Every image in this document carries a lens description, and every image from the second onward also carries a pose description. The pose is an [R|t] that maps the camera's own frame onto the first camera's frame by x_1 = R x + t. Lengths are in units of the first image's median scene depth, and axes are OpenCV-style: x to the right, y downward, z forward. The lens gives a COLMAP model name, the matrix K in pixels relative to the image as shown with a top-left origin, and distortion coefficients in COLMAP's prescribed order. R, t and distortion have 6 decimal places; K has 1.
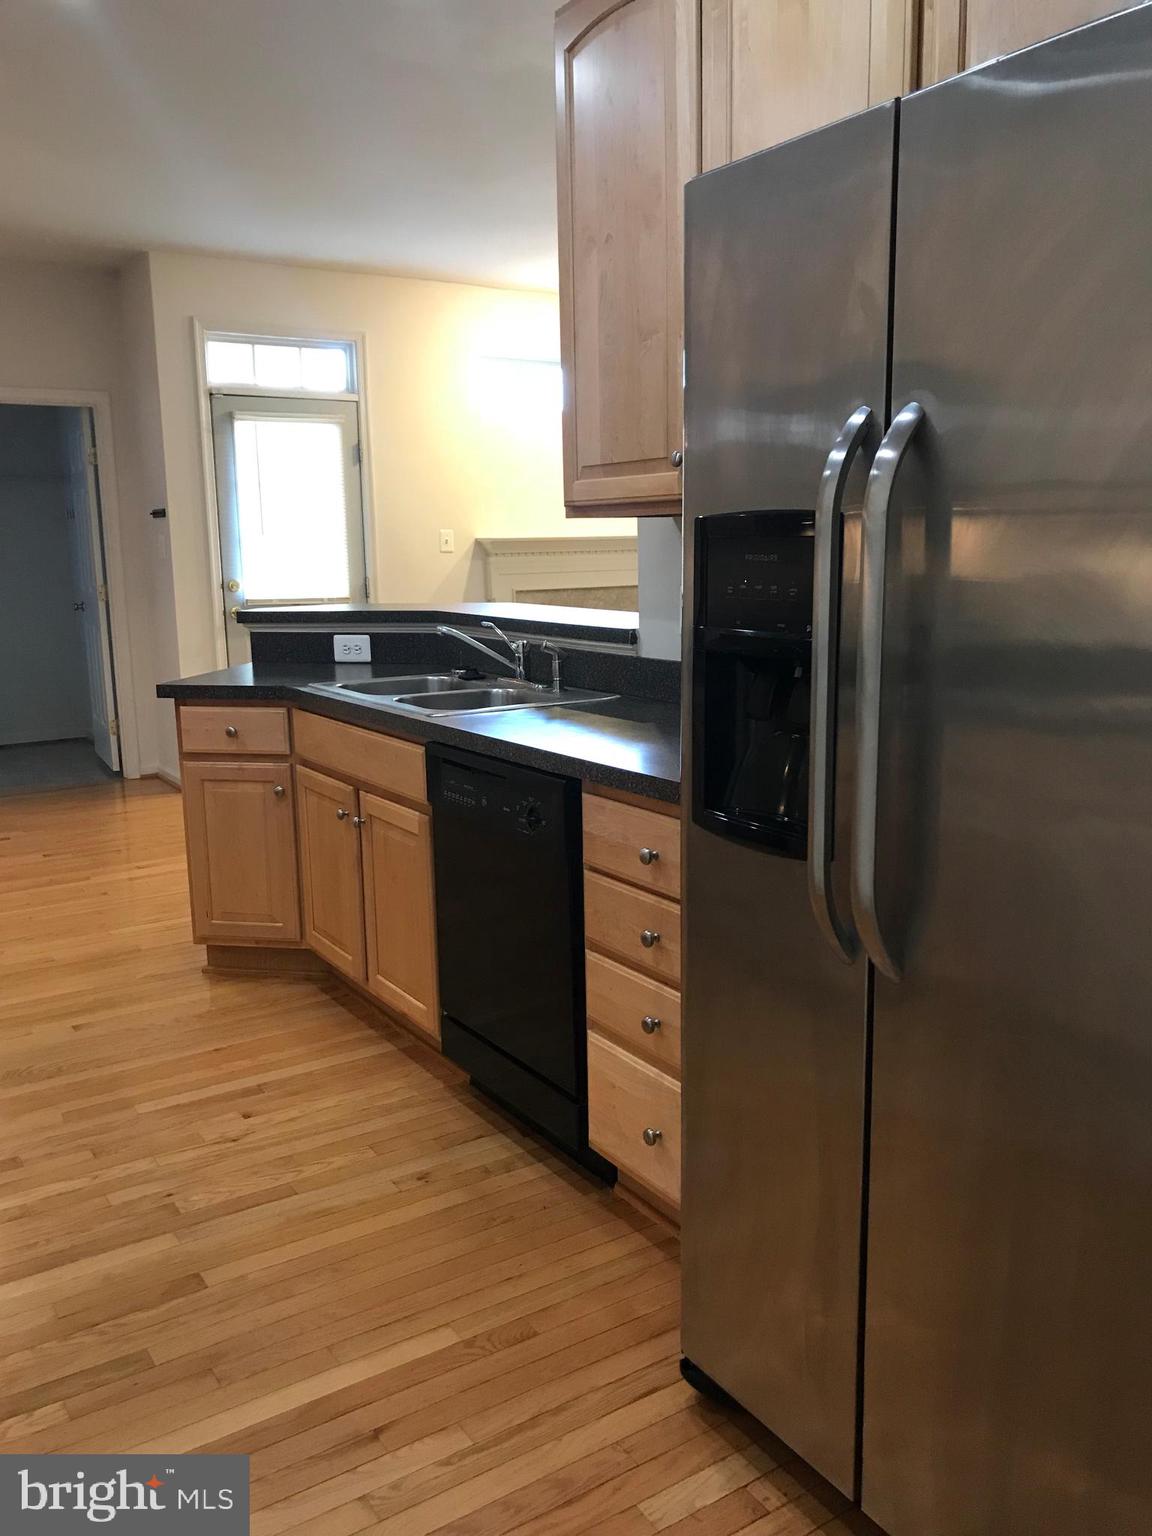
lens RADIAL K [[1254.9, 0, 597.9], [0, 1254.9, 767.7], [0, 0, 1]] dist [-0.002043, 0.019427]
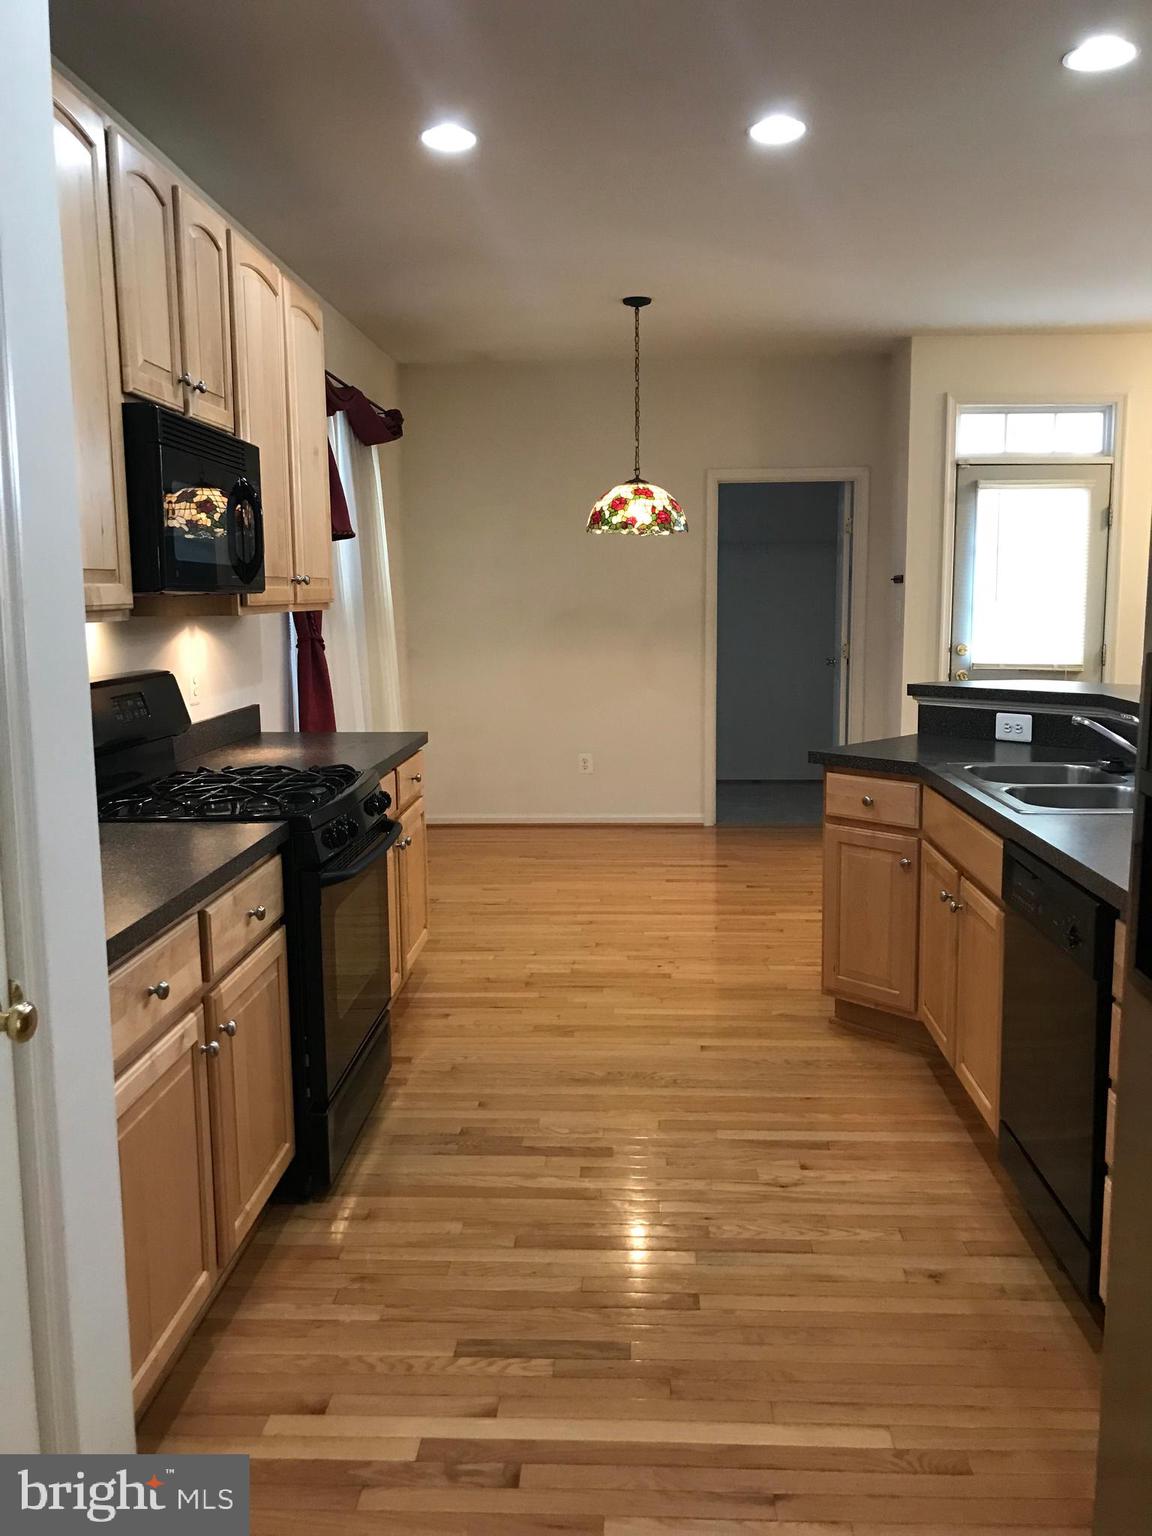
lens RADIAL K [[1254.9, 0, 597.9], [0, 1254.9, 767.7], [0, 0, 1]] dist [-0.002043, 0.019427]
pose [[0.814376, 0.090293, -0.573271, 0.140981], [-0.112116, 0.993691, -0.002758, -0.032044], [0.569406, 0.066519, 0.819361, 0.008714]]
